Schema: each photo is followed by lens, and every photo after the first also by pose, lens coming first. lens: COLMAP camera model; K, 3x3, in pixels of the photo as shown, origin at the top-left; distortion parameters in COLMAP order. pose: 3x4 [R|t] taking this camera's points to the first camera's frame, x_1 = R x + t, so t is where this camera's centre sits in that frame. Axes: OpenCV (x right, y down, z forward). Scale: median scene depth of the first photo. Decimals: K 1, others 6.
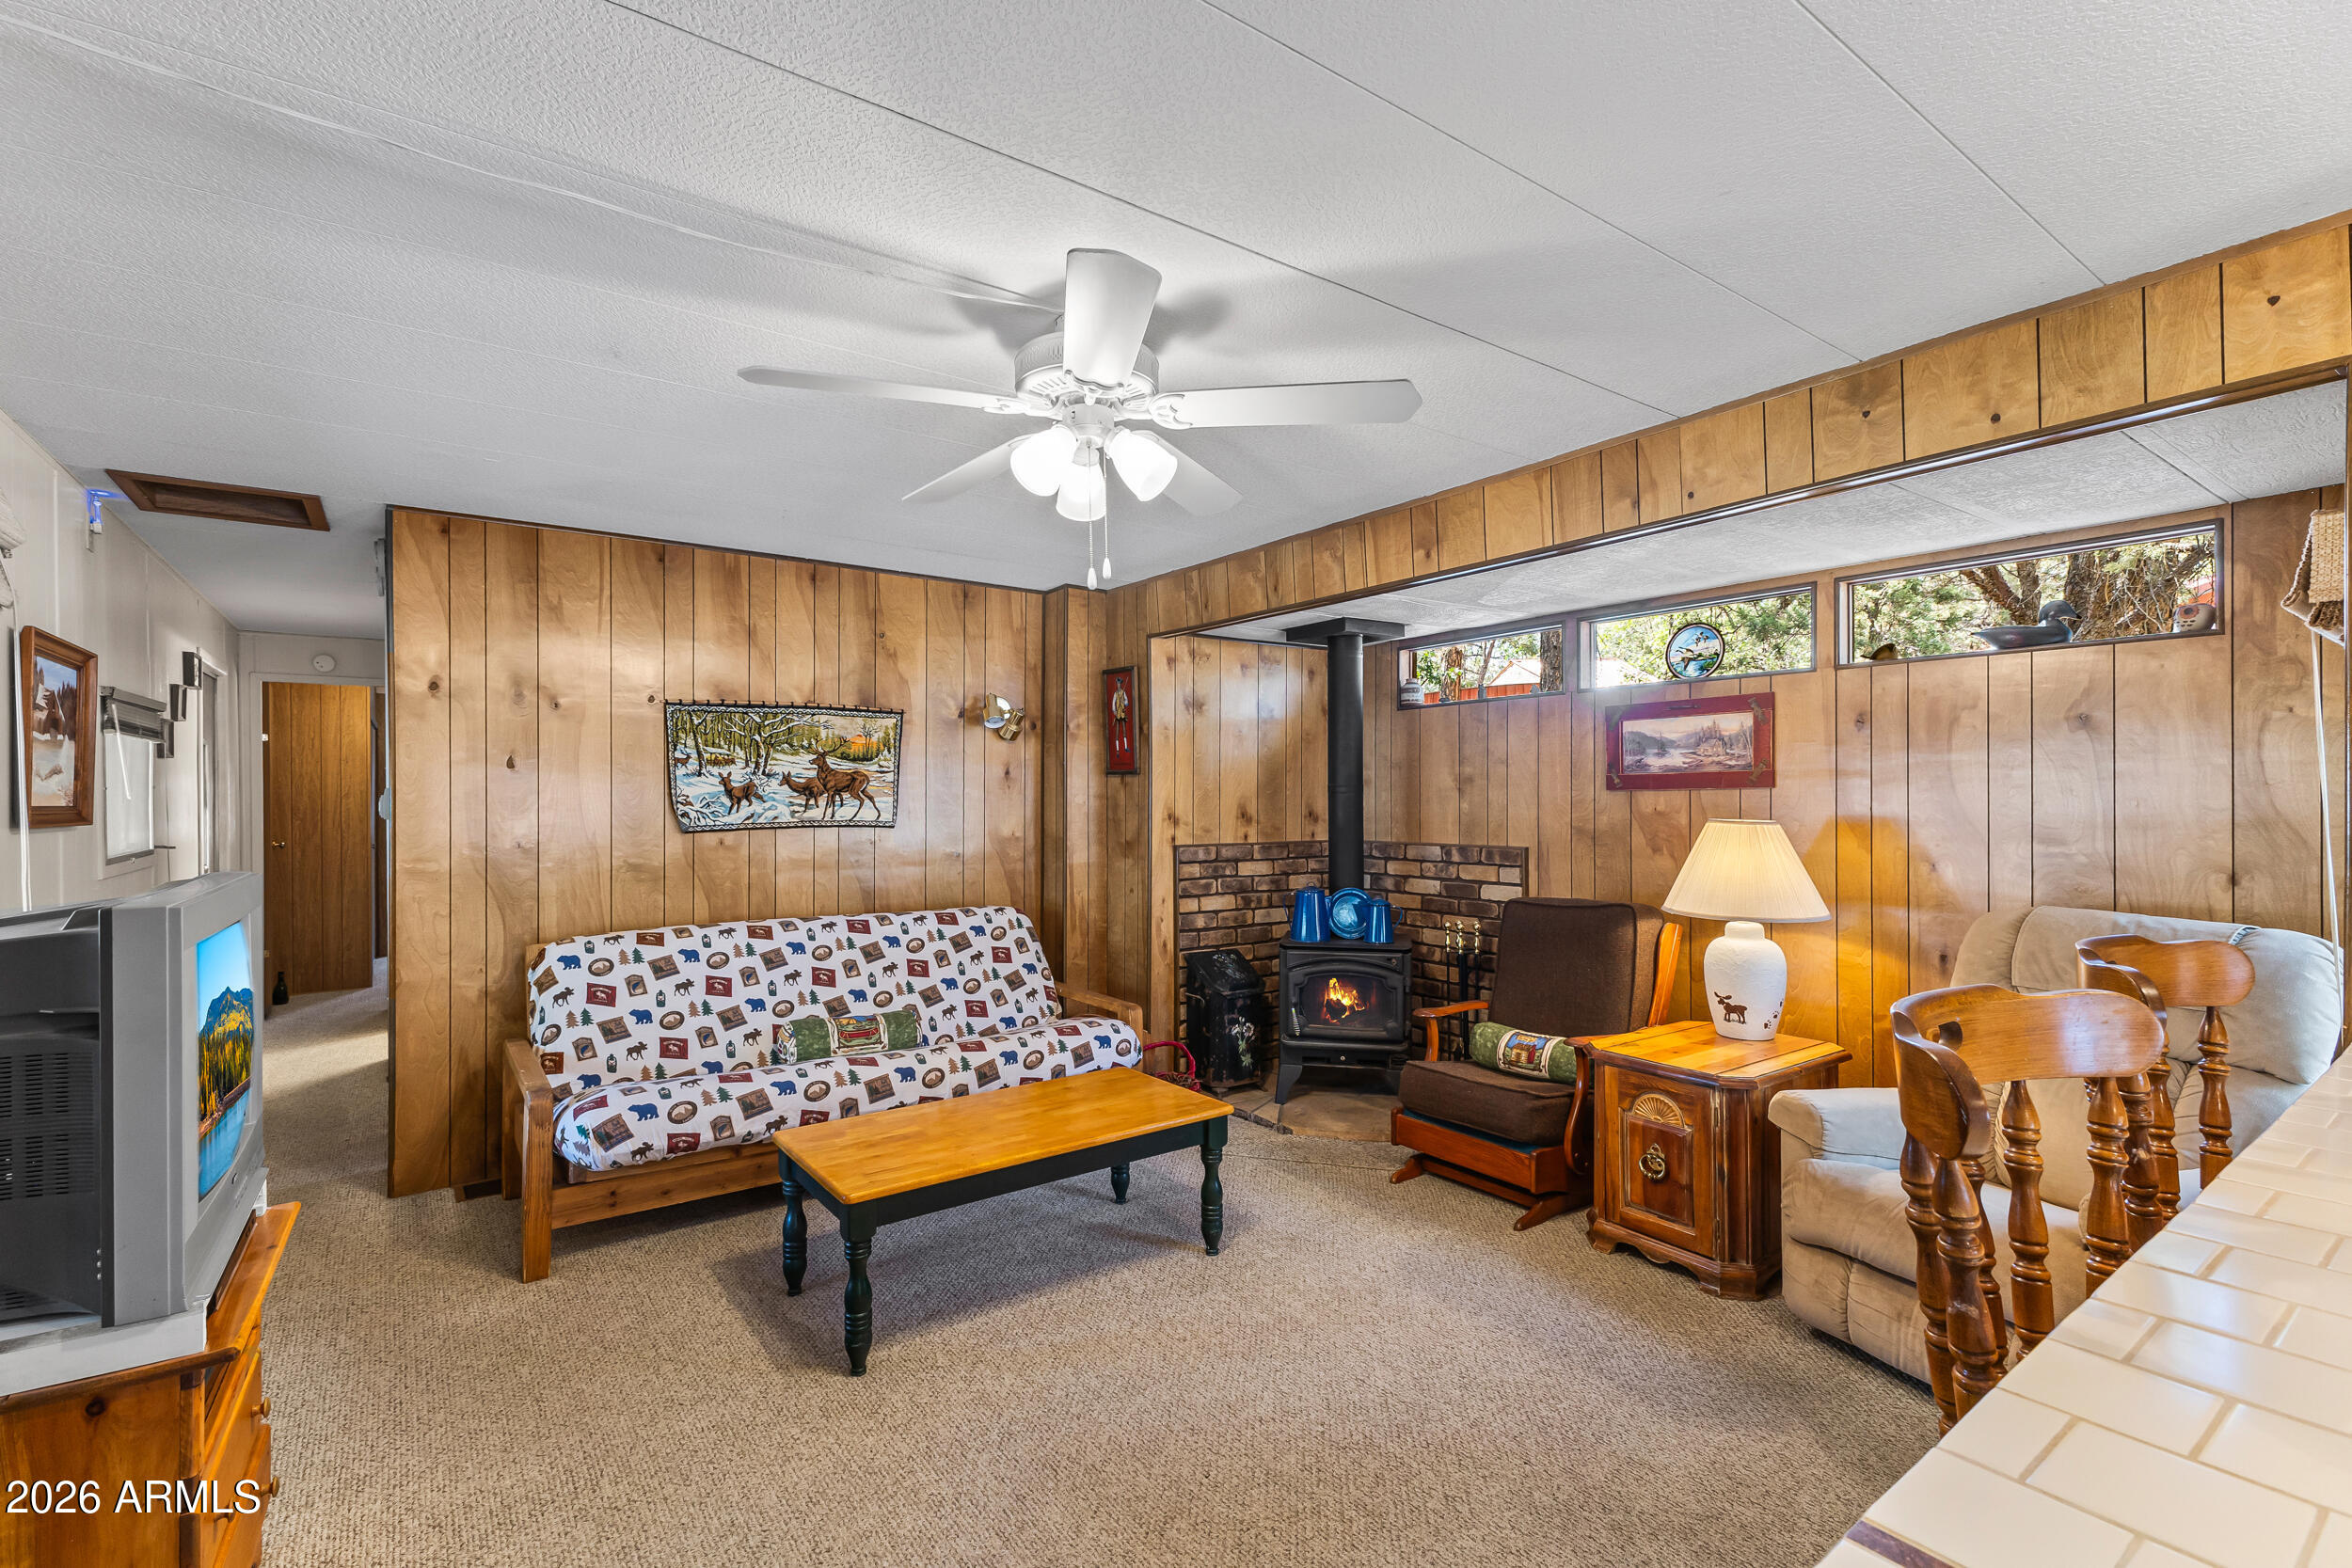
lens RADIAL K [[1022.8, 0, 1165.2], [0, 1022.8, 782.5], [0, 0, 1]] dist [0.011018, -0.002189]
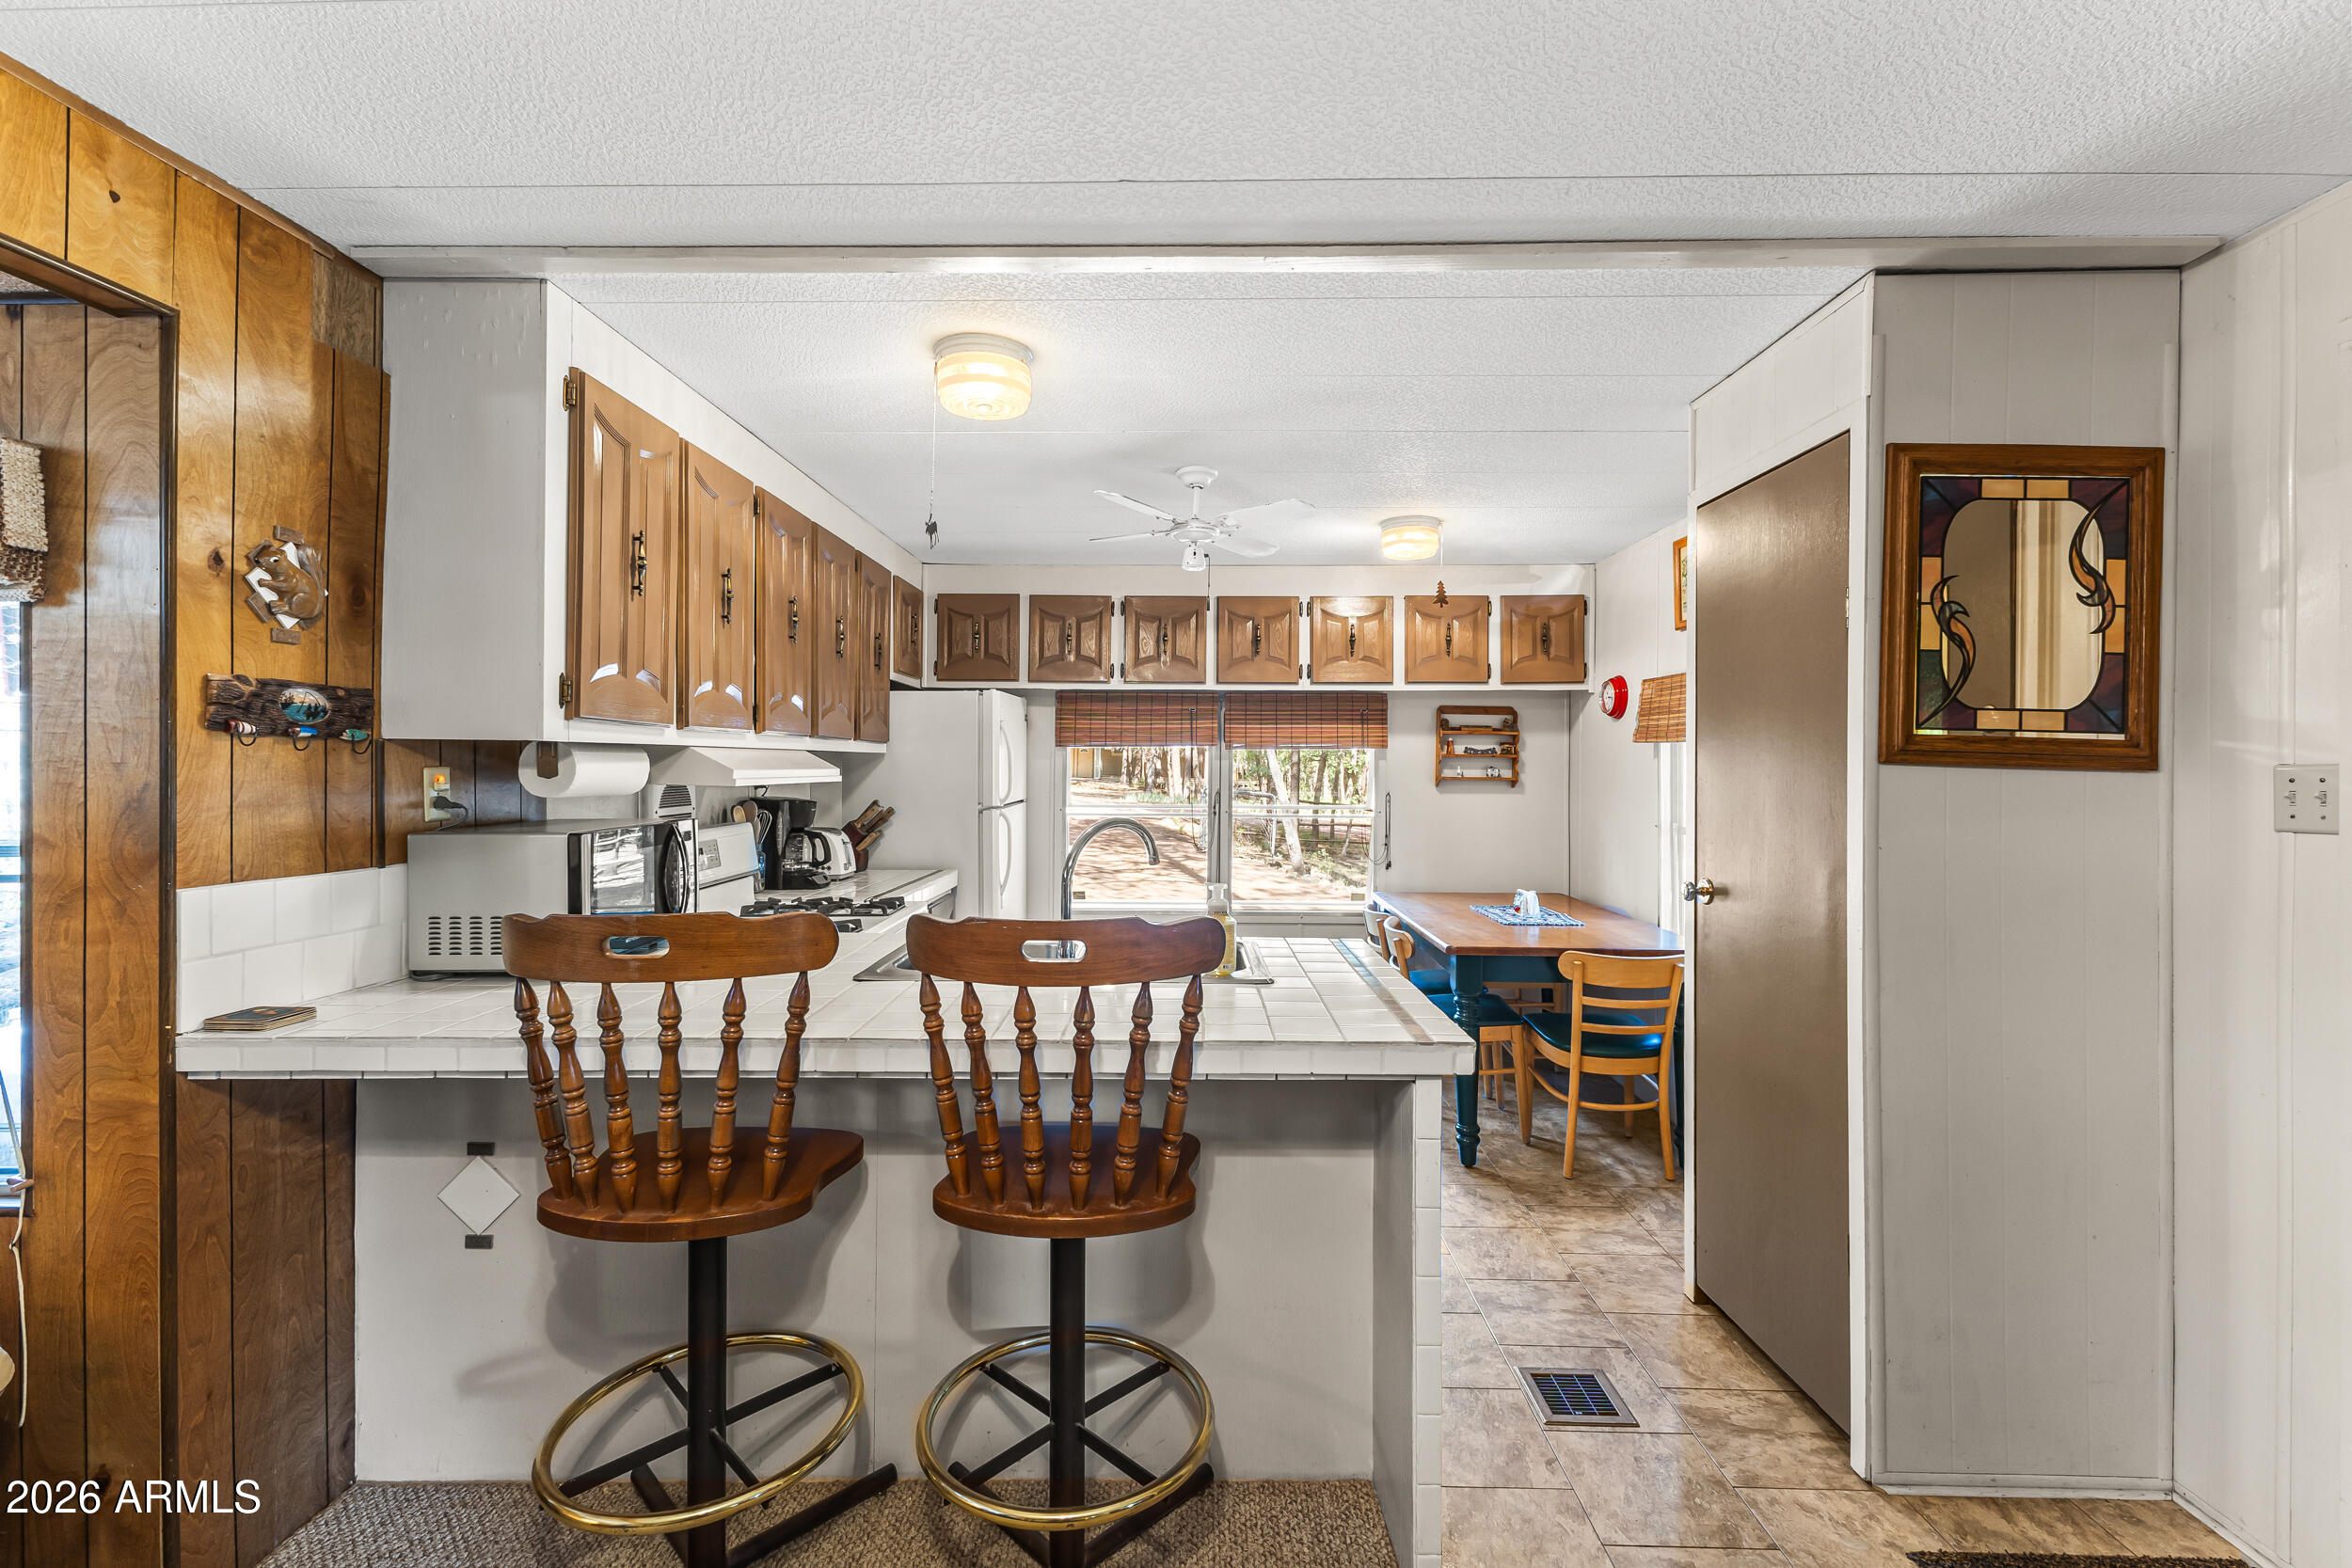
lens RADIAL K [[1022.8, 0, 1176.3], [0, 1022.8, 767.2], [0, 0, 1]] dist [0.011018, -0.002189]
pose [[-0.803899, -0.000675, 0.594766, -0.079393], [-0.008230, 0.999916, -0.009989, 0.001663], [-0.594709, -0.012926, -0.803837, 0.695744]]
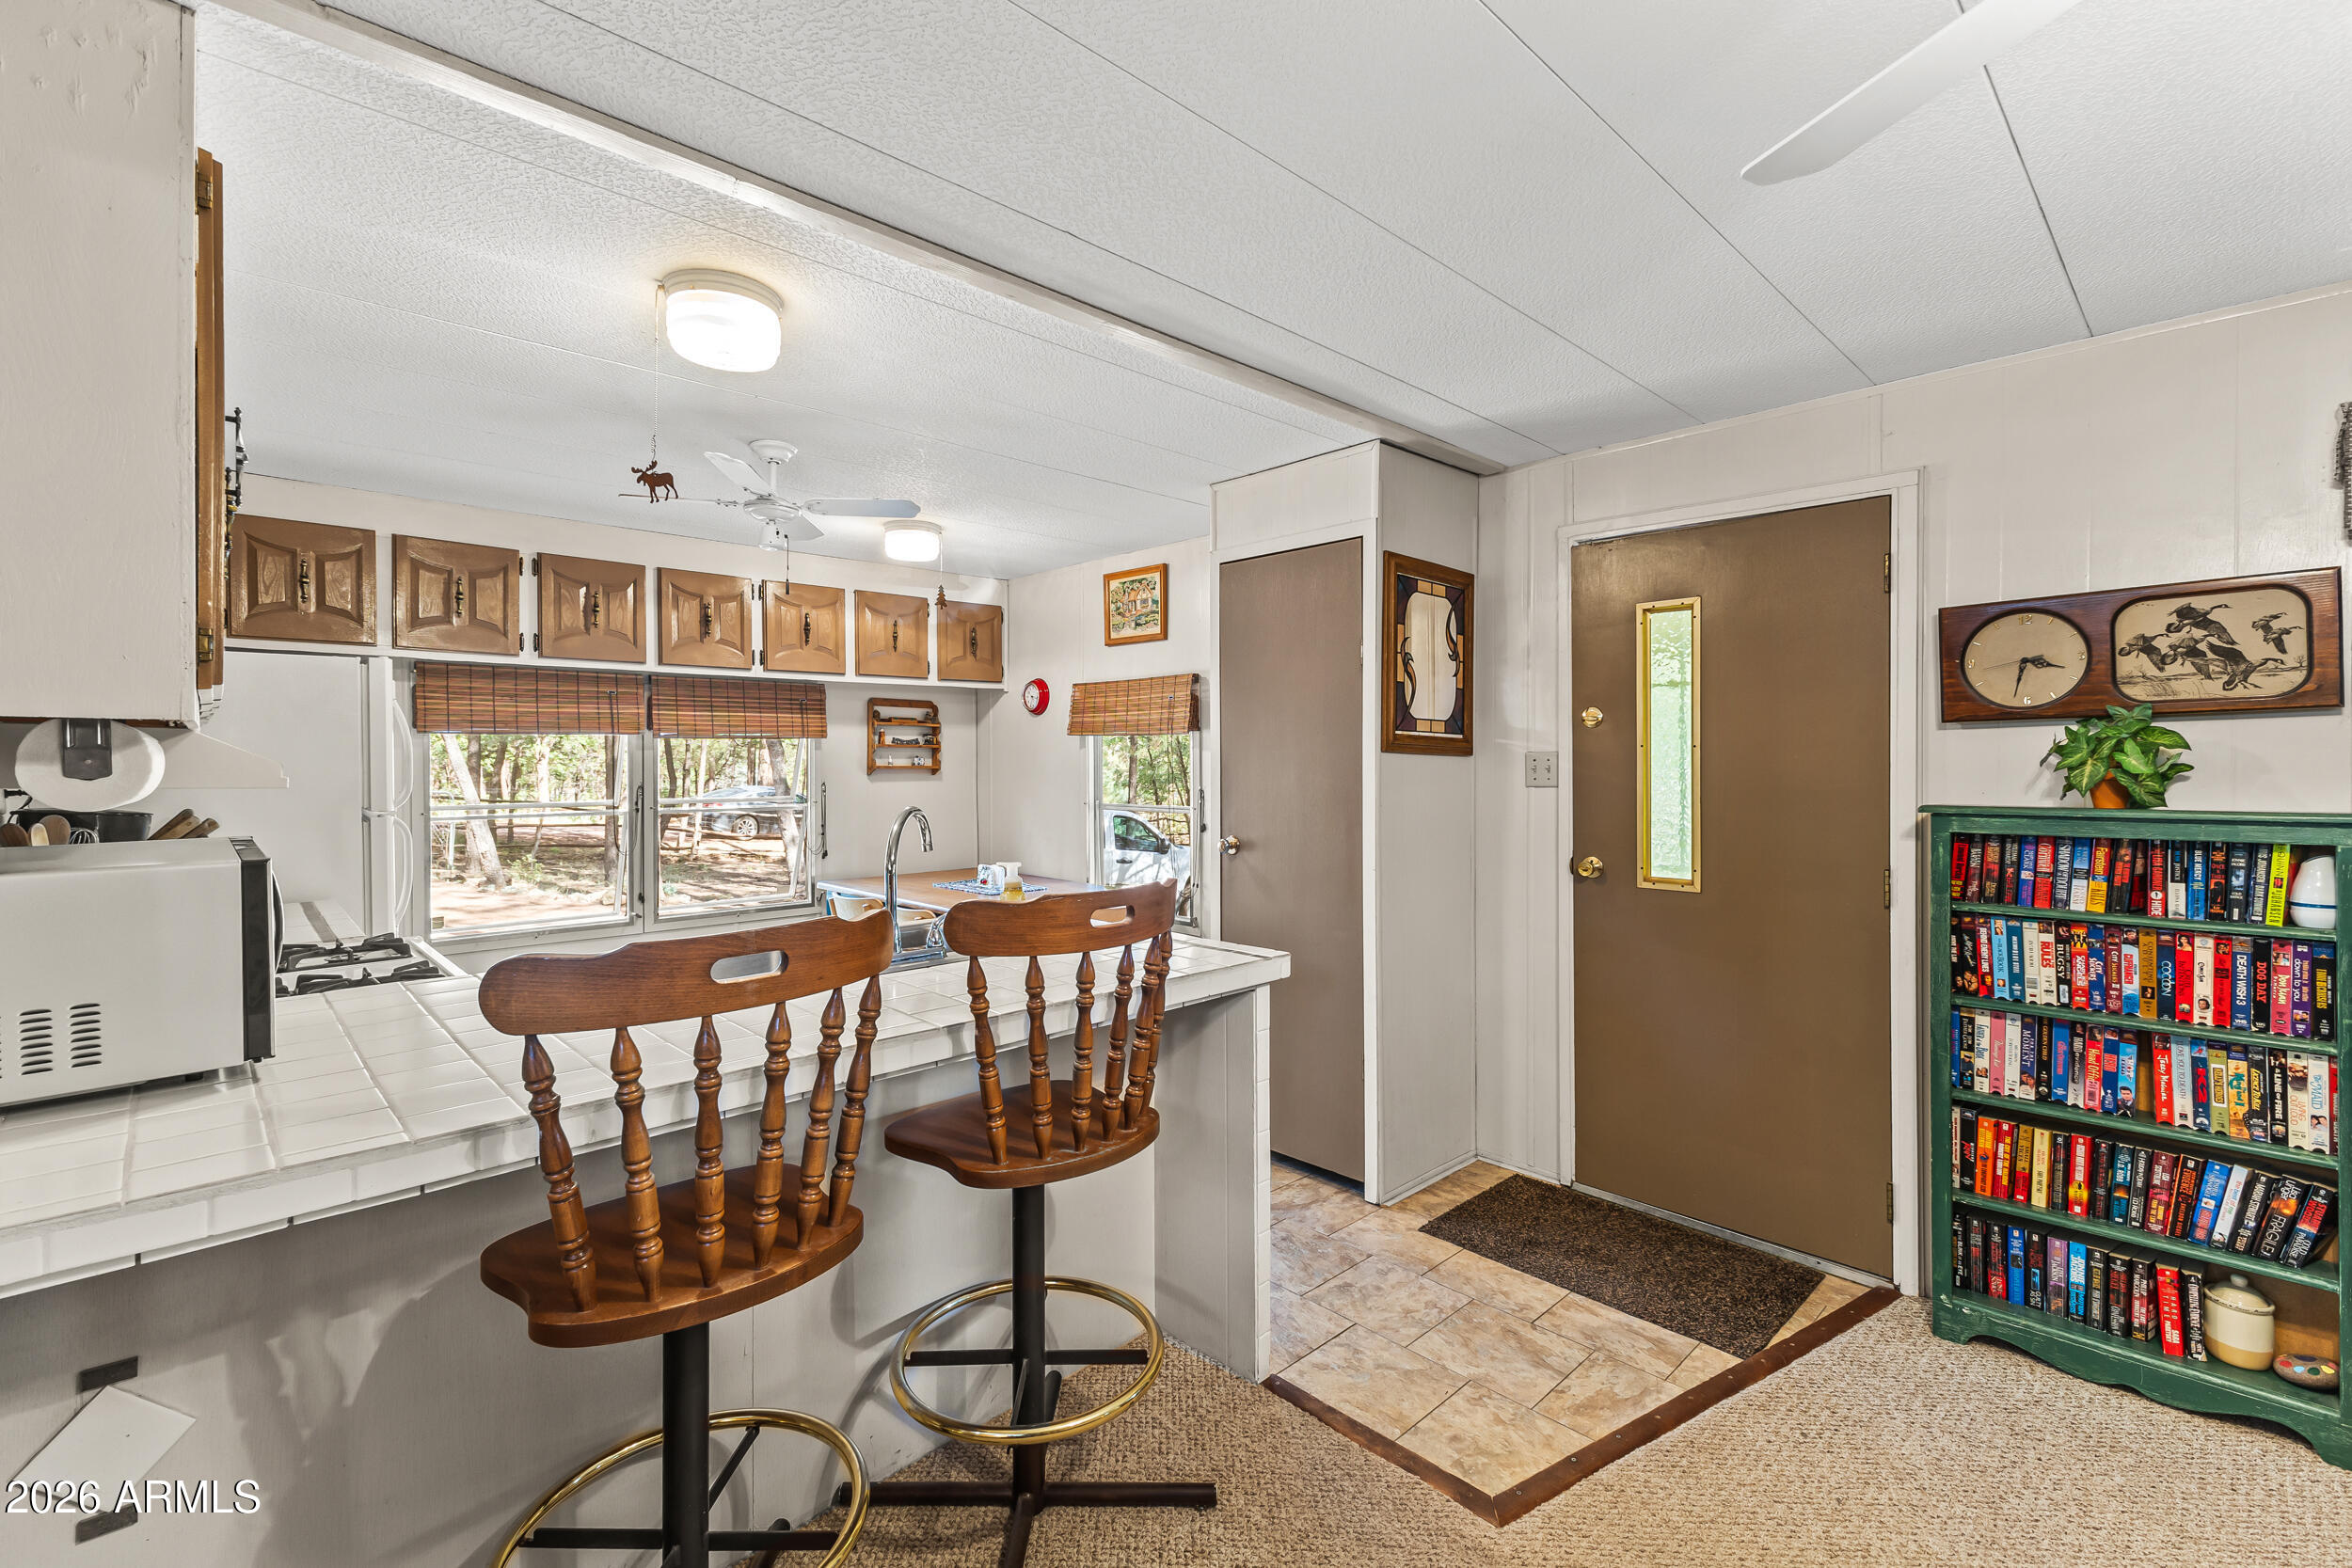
lens RADIAL K [[1022.8, 0, 1180.9], [0, 1022.8, 767.8], [0, 0, 1]] dist [0.011018, -0.002189]
pose [[-0.989475, 0.006777, -0.144546, 0.306859], [0.006848, 0.999977, 0.000004, 0.003875], [0.144543, -0.000986, -0.989498, 0.899832]]
